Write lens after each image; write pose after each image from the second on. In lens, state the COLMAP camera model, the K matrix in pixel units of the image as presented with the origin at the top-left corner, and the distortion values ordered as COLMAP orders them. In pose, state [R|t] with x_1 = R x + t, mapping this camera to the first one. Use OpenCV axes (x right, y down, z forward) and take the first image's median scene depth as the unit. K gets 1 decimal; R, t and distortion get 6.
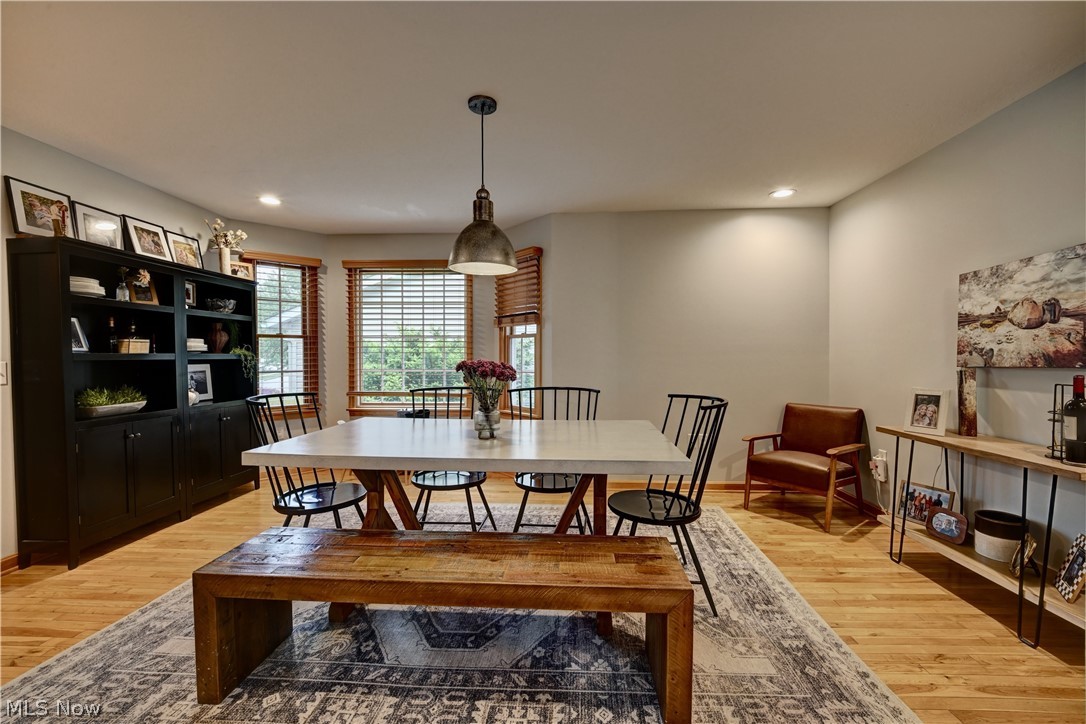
lens RADIAL K [[446.3, 0, 543.7], [0, 446.3, 366.0], [0, 0, 1]] dist [-0.002643, -0.002474]
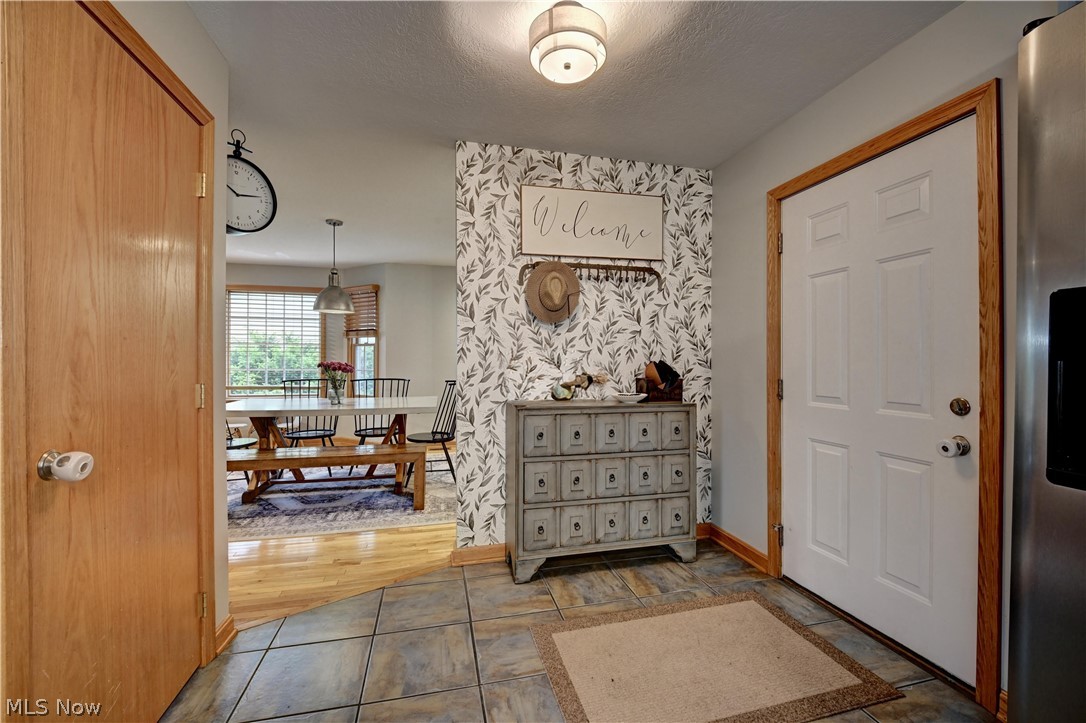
lens RADIAL K [[446.3, 0, 549.1], [0, 446.3, 359.8], [0, 0, 1]] dist [-0.002643, -0.002474]
pose [[0.951643, 0.002210, 0.307198, 0.114046], [0.004216, 0.999786, -0.020250, 0.016938], [-0.307177, 0.020566, 0.951430, -0.811788]]
